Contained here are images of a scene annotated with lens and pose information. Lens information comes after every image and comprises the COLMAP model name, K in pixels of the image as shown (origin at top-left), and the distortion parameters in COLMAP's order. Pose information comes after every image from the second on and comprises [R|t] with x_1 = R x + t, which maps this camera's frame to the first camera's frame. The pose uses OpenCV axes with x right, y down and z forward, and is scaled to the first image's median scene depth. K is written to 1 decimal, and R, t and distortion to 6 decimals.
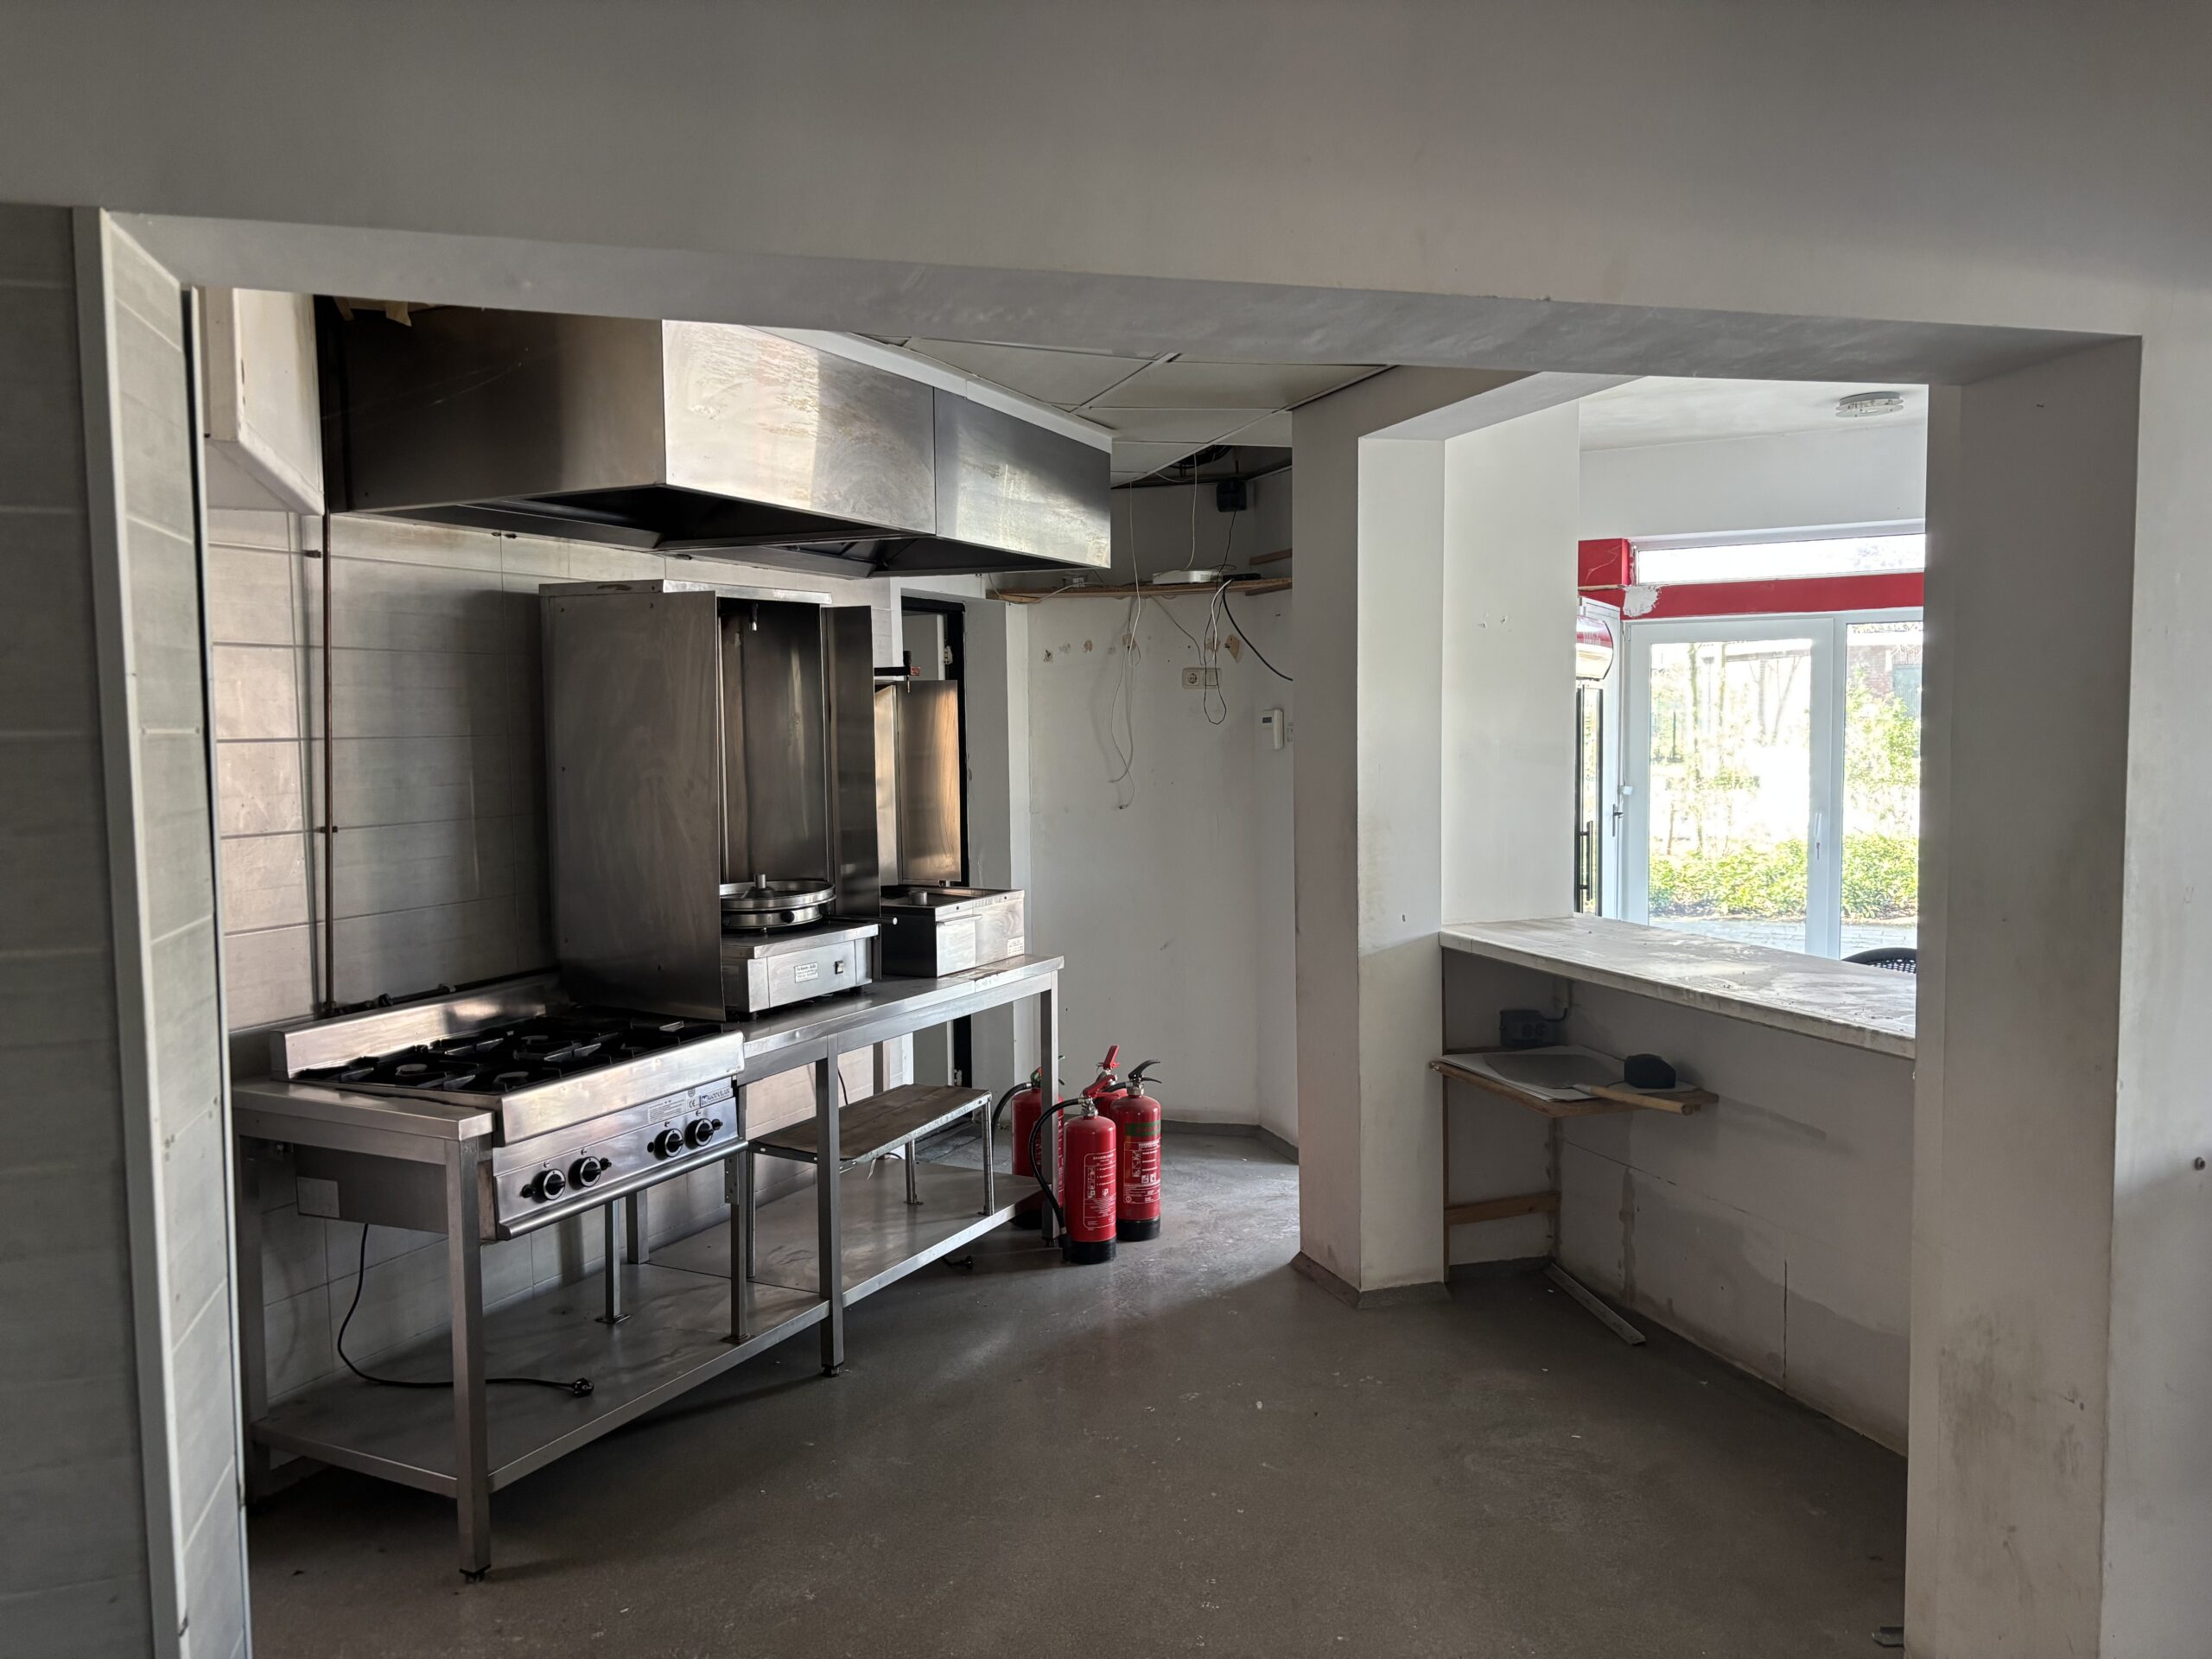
lens RADIAL K [[1657.9, 0, 1097.9], [0, 1657.9, 831.8], [0, 0, 1]] dist [0.069094, -0.079140]
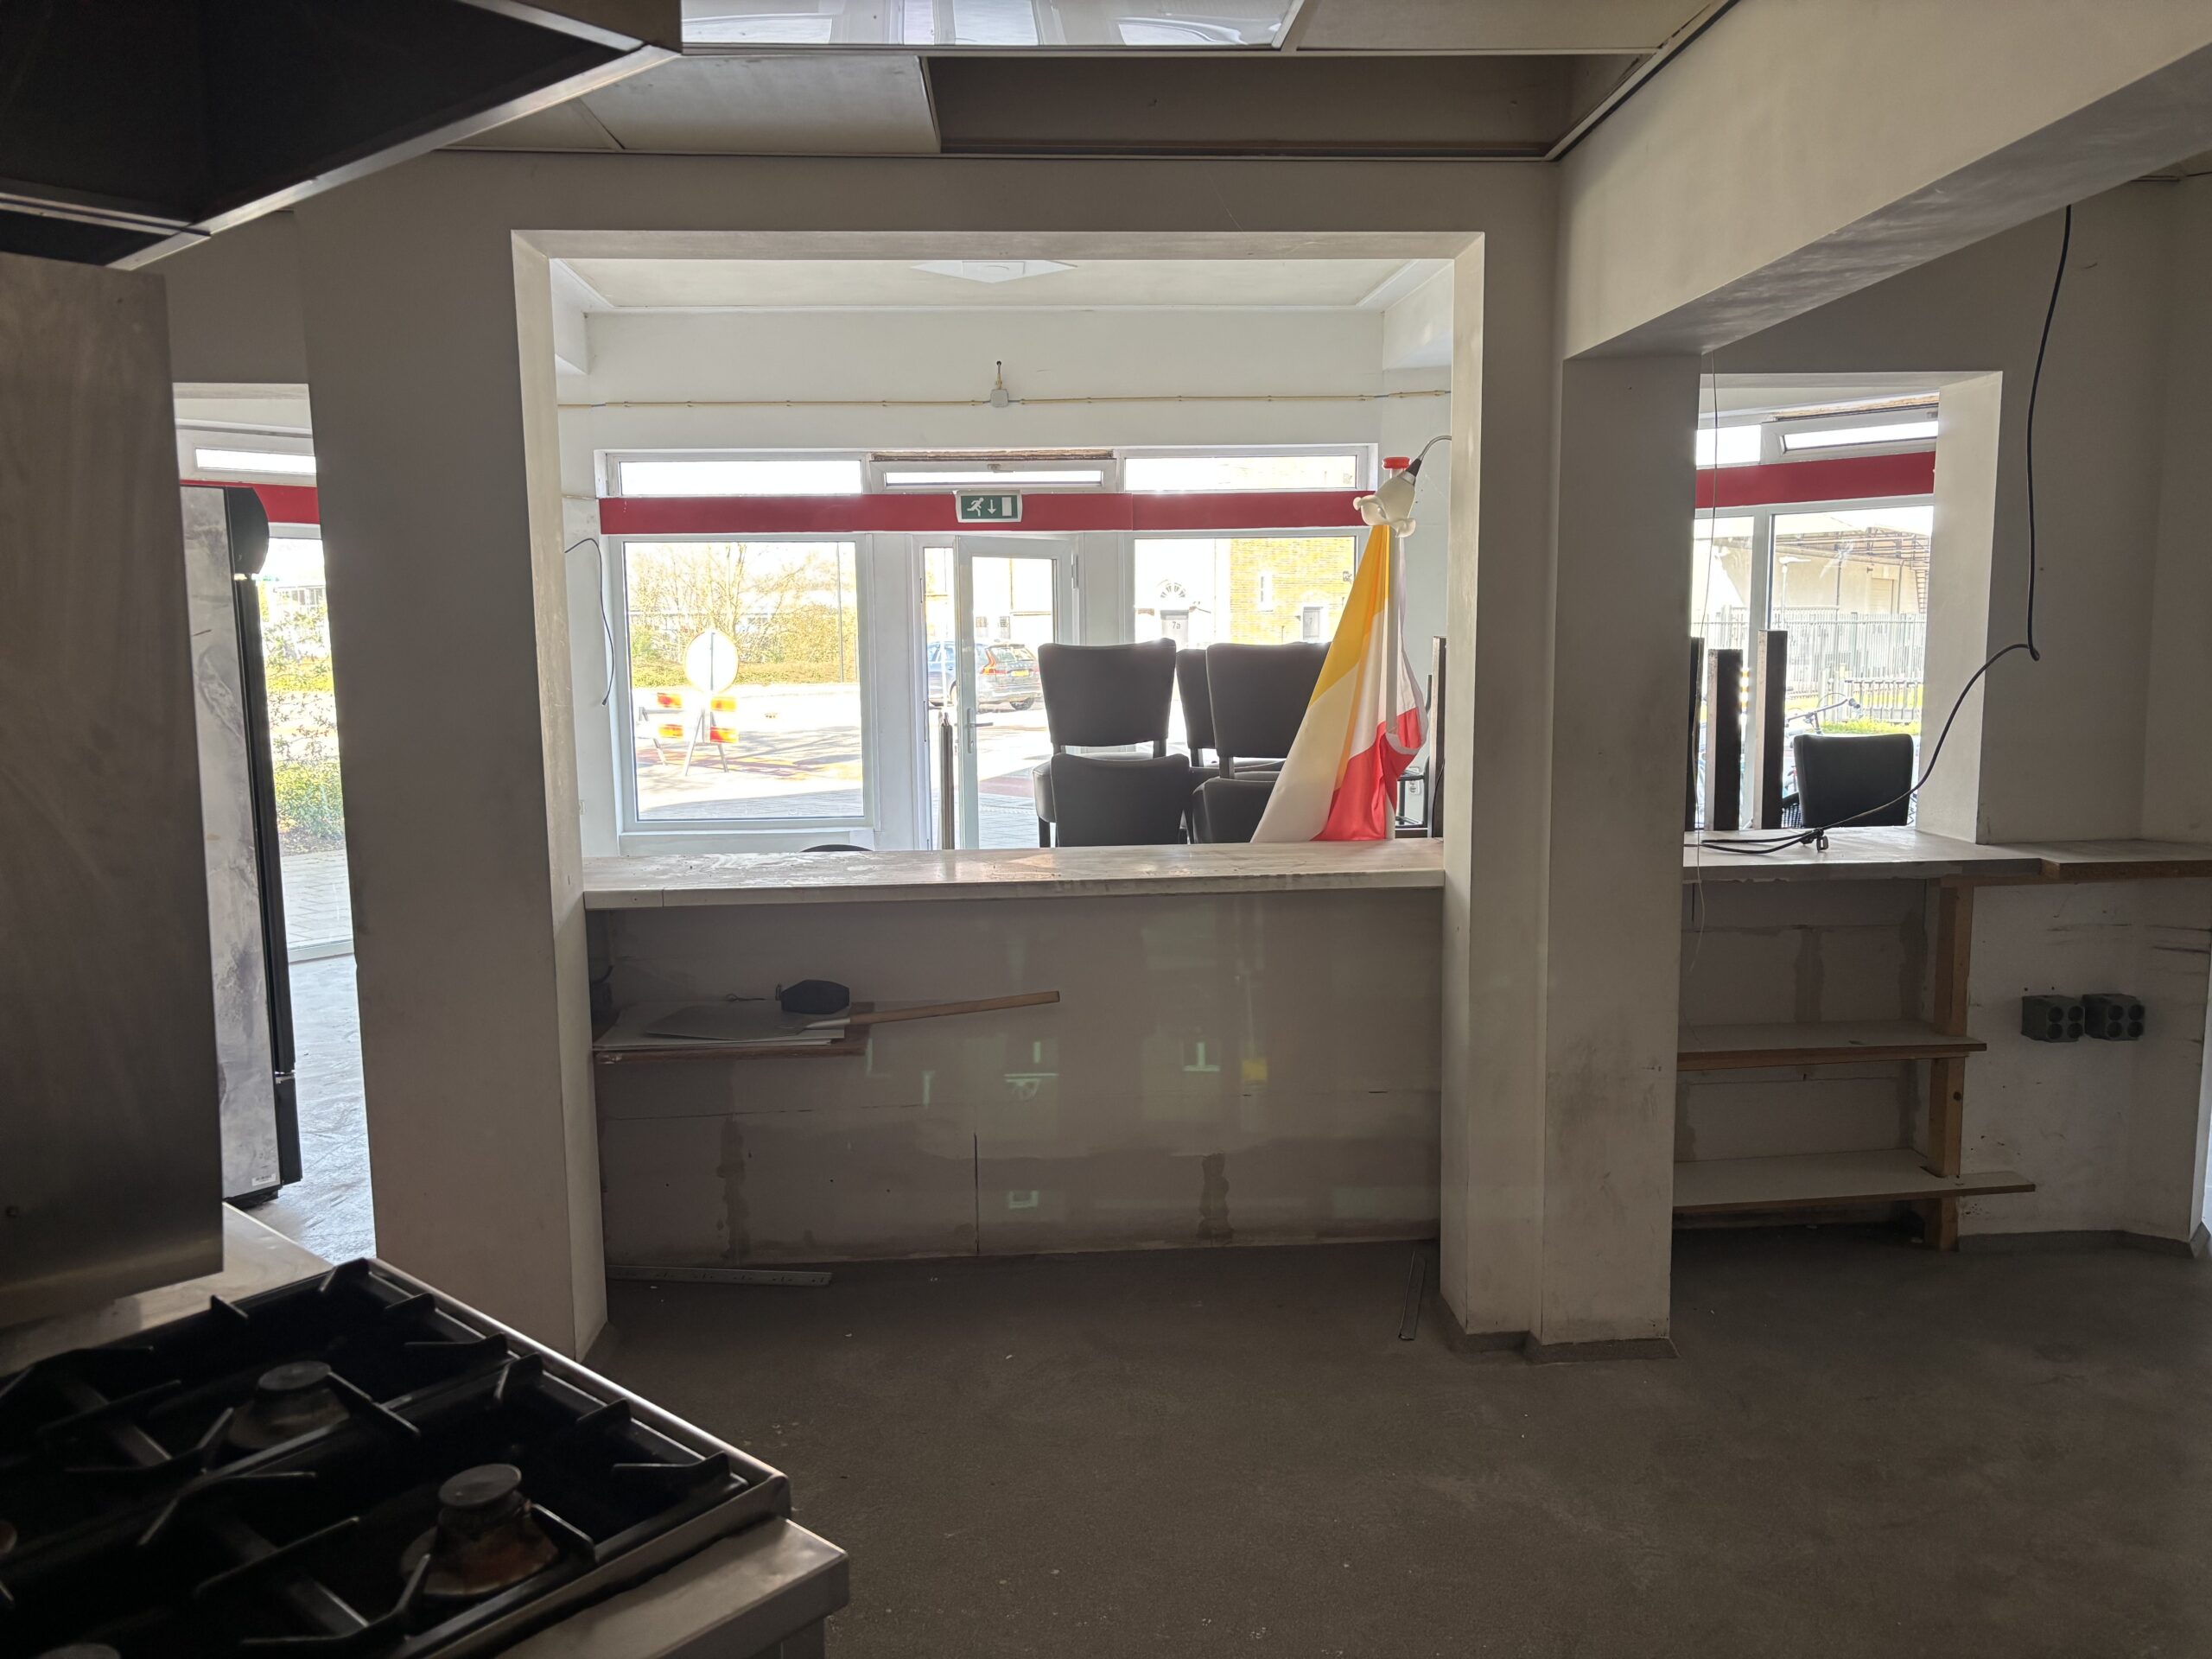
lens RADIAL K [[1657.9, 0, 1097.9], [0, 1657.9, 831.8], [0, 0, 1]] dist [0.069094, -0.079140]
pose [[0.269949, -0.106674, 0.956947, -0.507374], [0.078585, 0.992969, 0.088521, -0.020568], [-0.959662, 0.051306, 0.276434, 0.565949]]
